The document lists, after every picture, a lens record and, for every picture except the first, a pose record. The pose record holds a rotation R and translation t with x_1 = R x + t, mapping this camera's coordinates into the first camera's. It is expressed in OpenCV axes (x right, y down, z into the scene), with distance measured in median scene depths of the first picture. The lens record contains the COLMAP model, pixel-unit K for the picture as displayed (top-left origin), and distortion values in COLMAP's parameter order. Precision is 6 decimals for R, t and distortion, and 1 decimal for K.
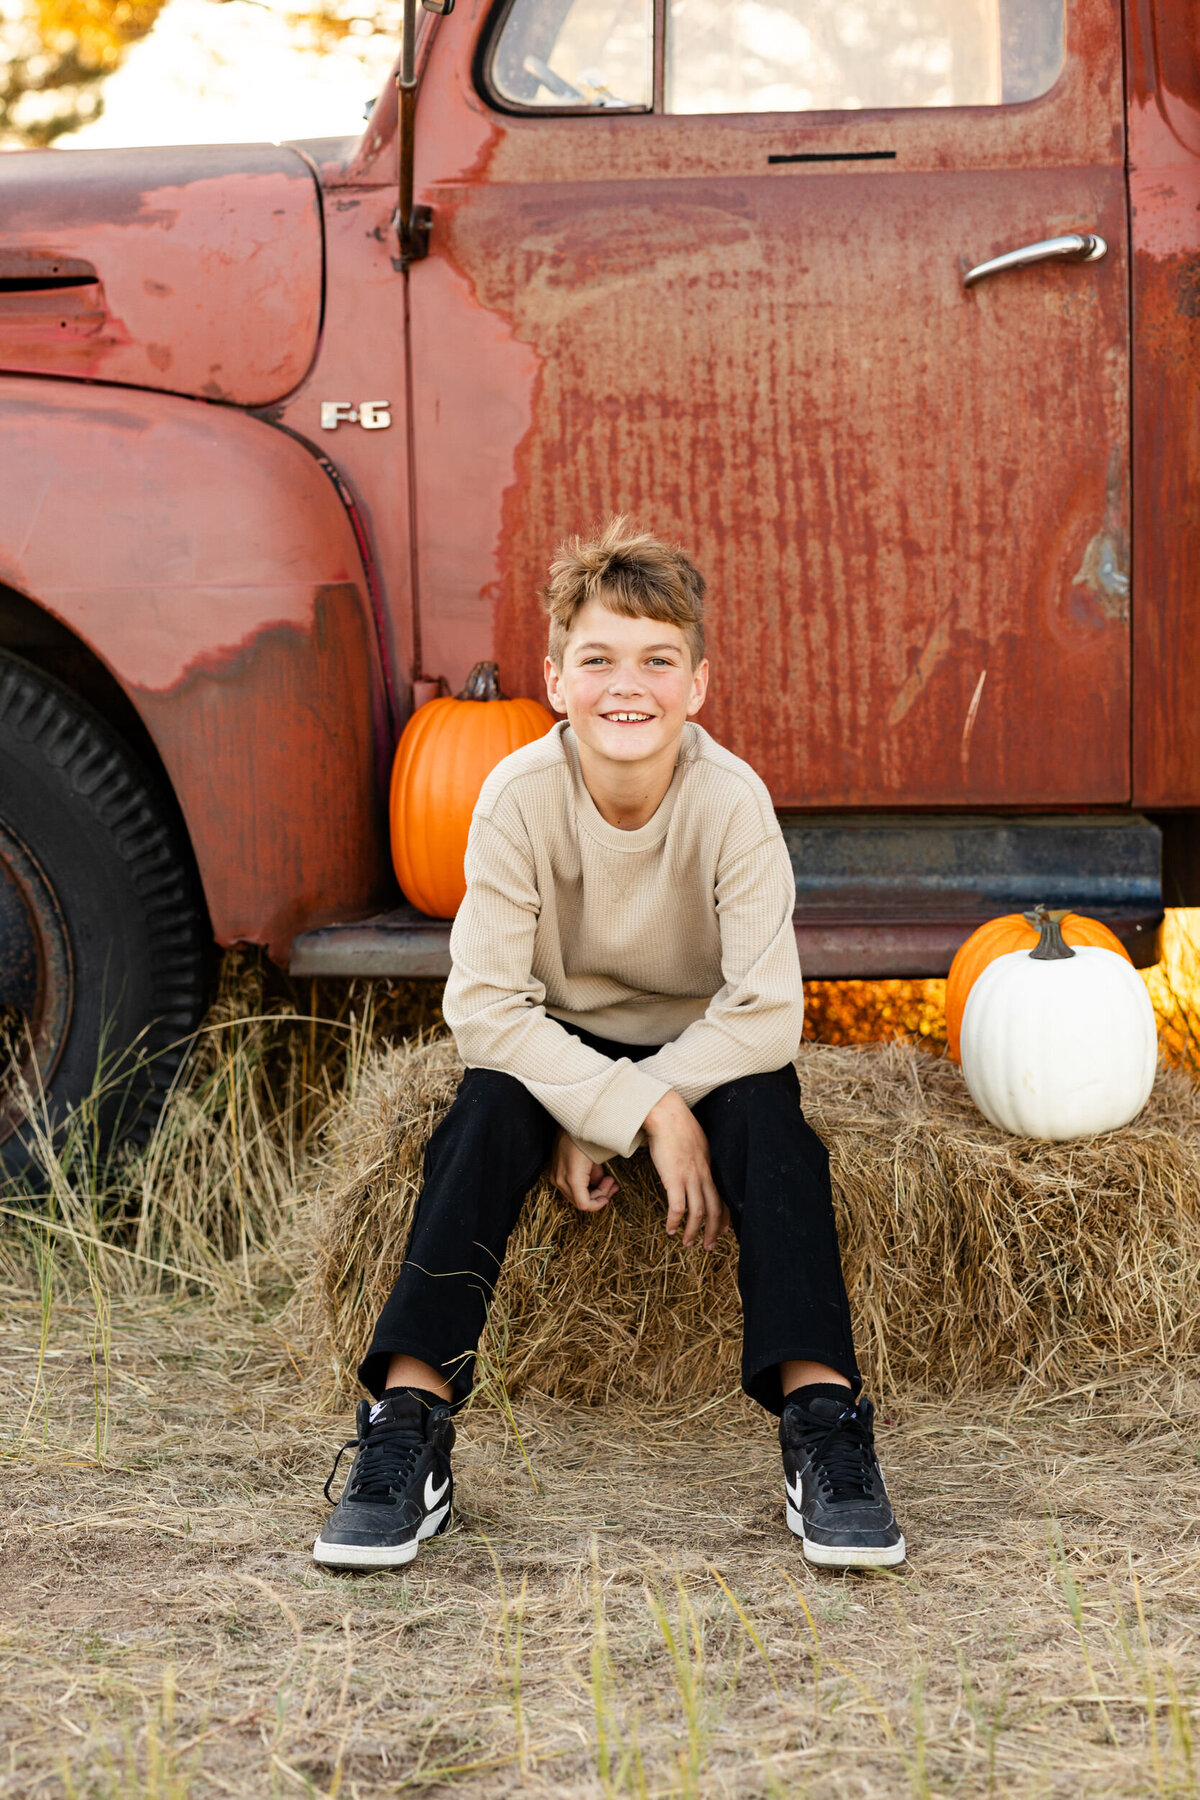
lens RADIAL K [[4374.4, 0, 603.1], [0, 4374.4, 904.5], [0, 0, 1]] dist [-0.085776, 0.920902]
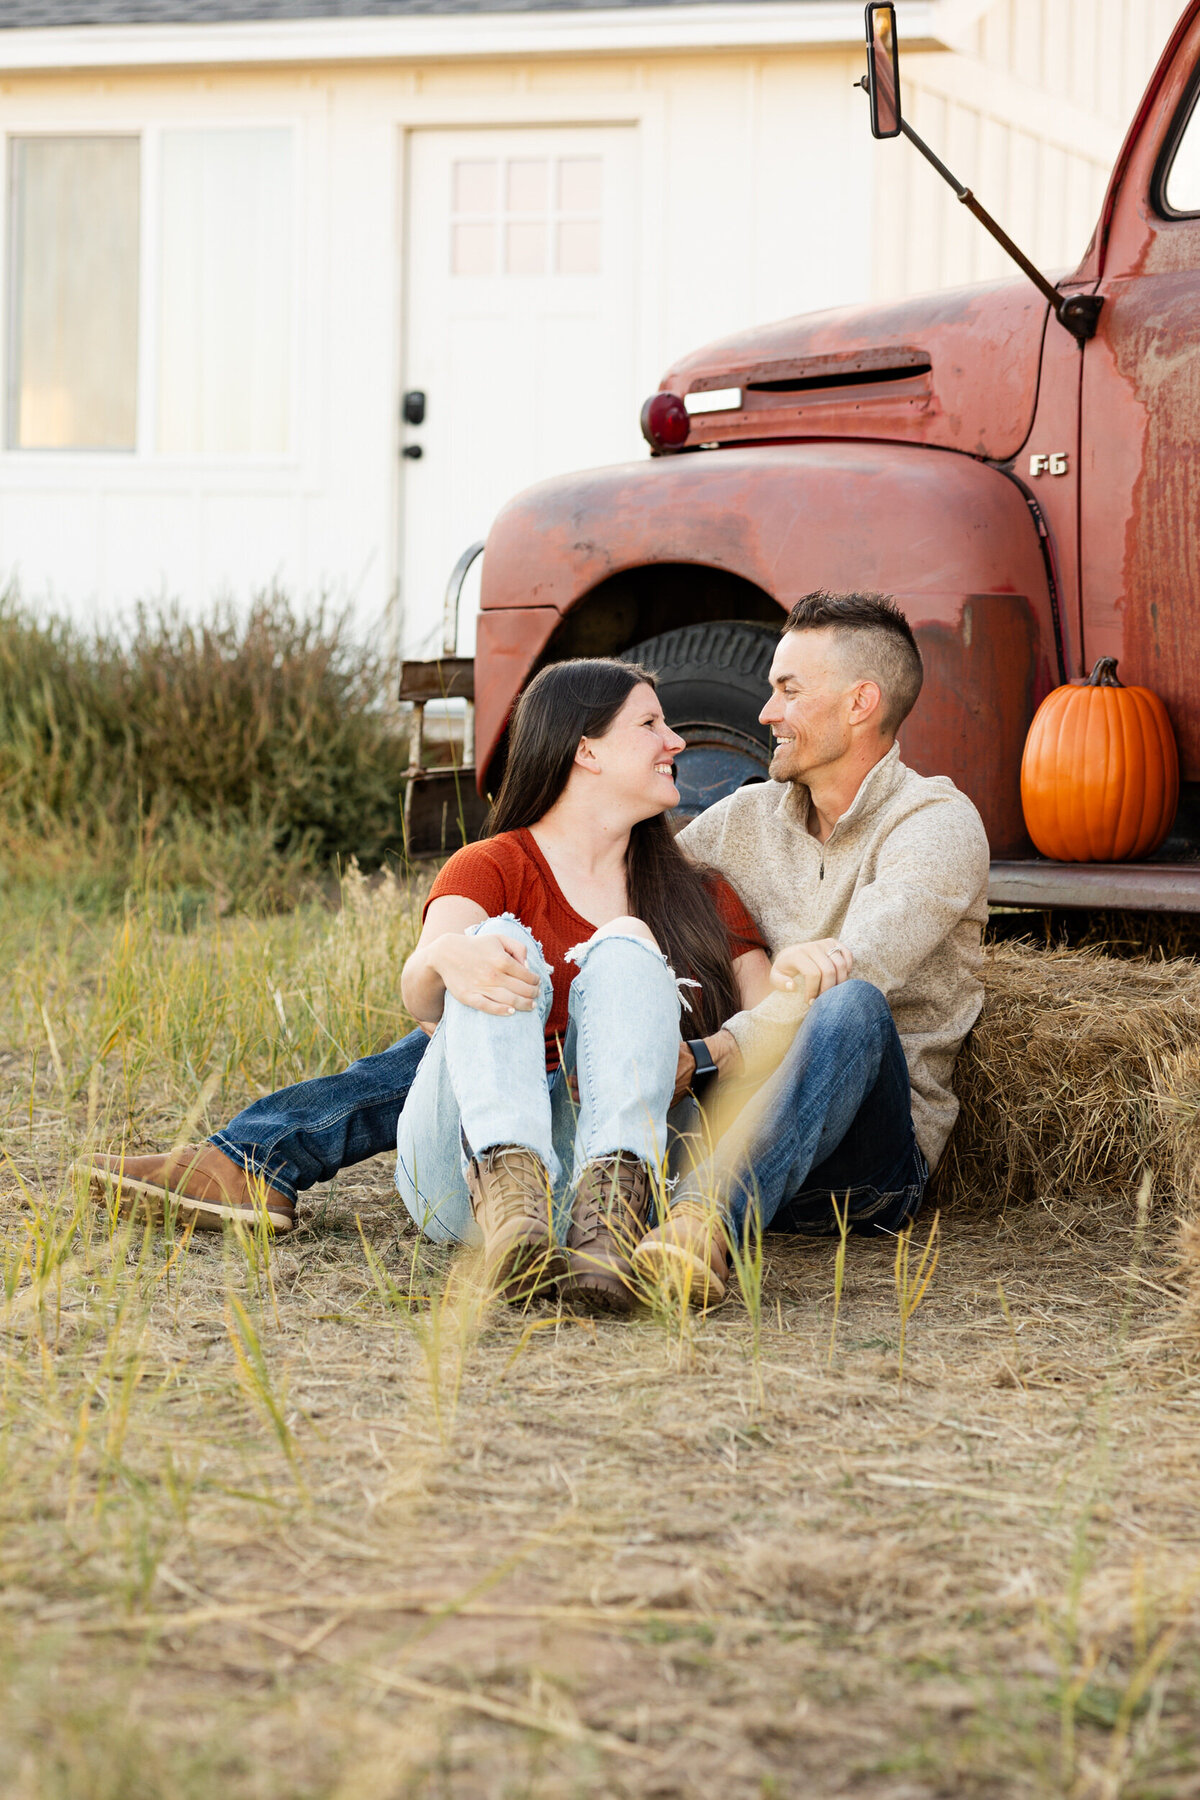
lens RADIAL K [[4709.1, 0, 603.1], [0, 4709.1, 902.0], [0, 0, 1]] dist [-0.026755, 2.076322]
pose [[0.692495, 0.045001, -0.720018, 0.845577], [-0.102064, 0.994125, -0.036030, 0.075927], [0.714166, 0.098439, 0.693020, -0.019187]]
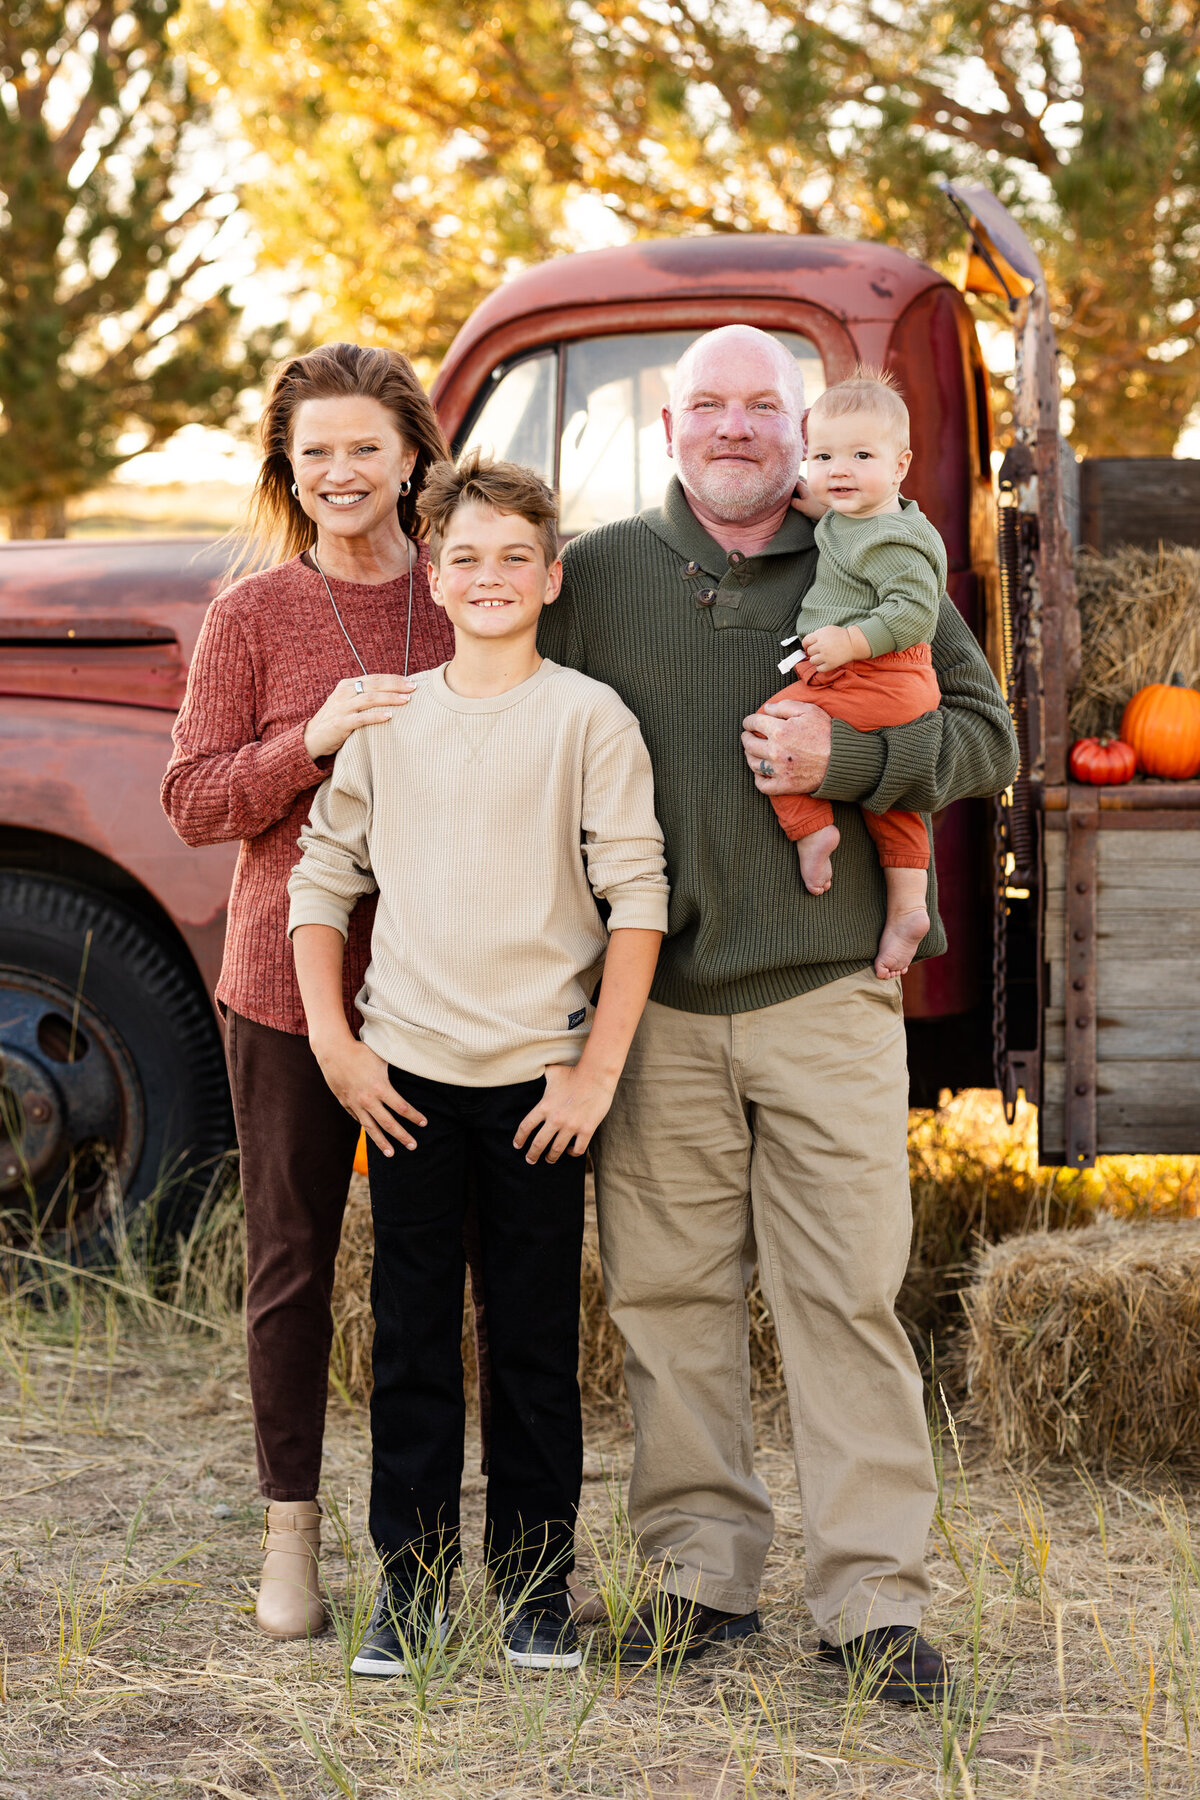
lens RADIAL K [[4276.2, 0, 594.4], [0, 4276.2, 891.9], [0, 0, 1]] dist [-0.035686, 0.380476]
pose [[0.994100, 0.017455, -0.107050, 0.181613], [-0.022398, 0.998729, -0.045142, 0.002100], [0.106126, 0.047273, 0.993228, -0.410704]]
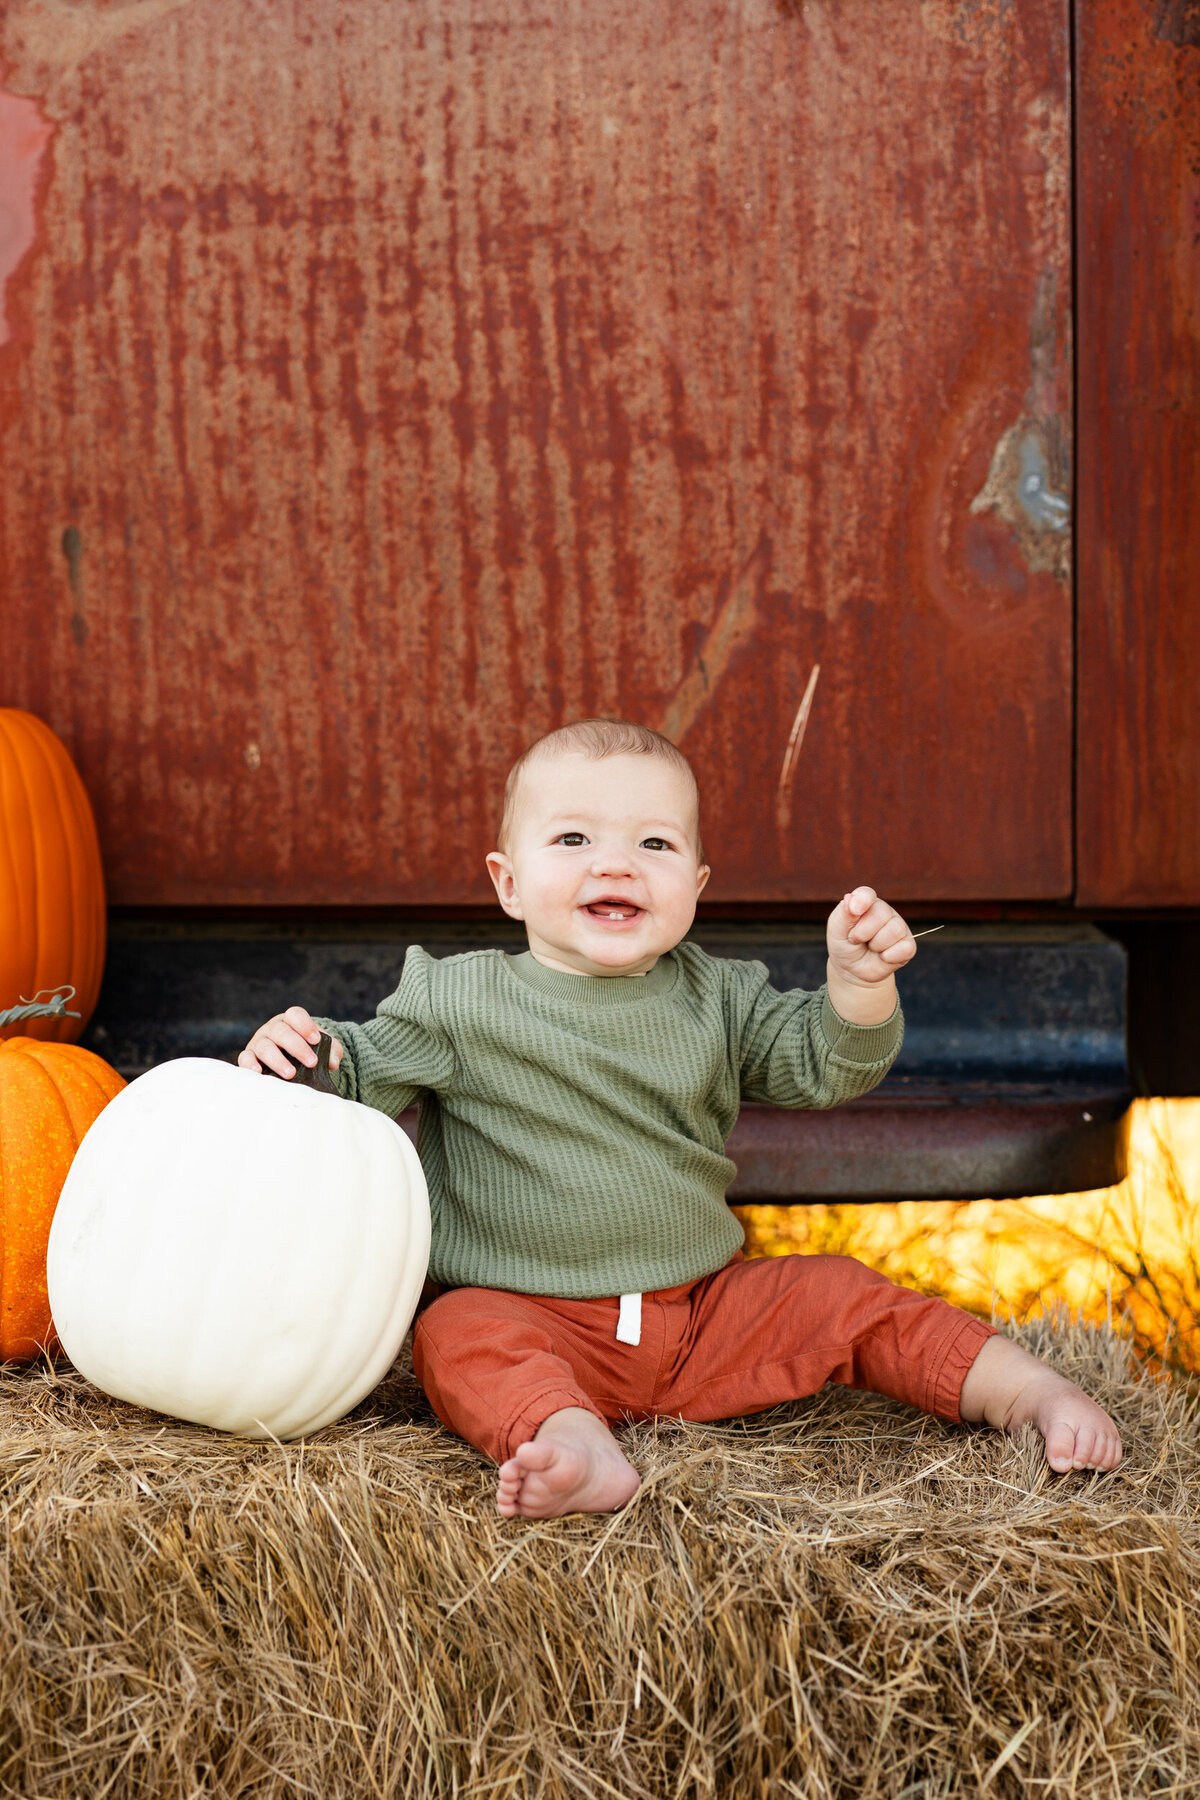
lens RADIAL K [[4276.2, 0, 594.4], [0, 4276.2, 891.9], [0, 0, 1]] dist [-0.035686, 0.380476]
pose [[0.999890, 0.006367, 0.013361, 0.050704], [-0.005544, 0.998139, -0.060735, 0.010203], [-0.013723, 0.060654, 0.998064, 0.442789]]
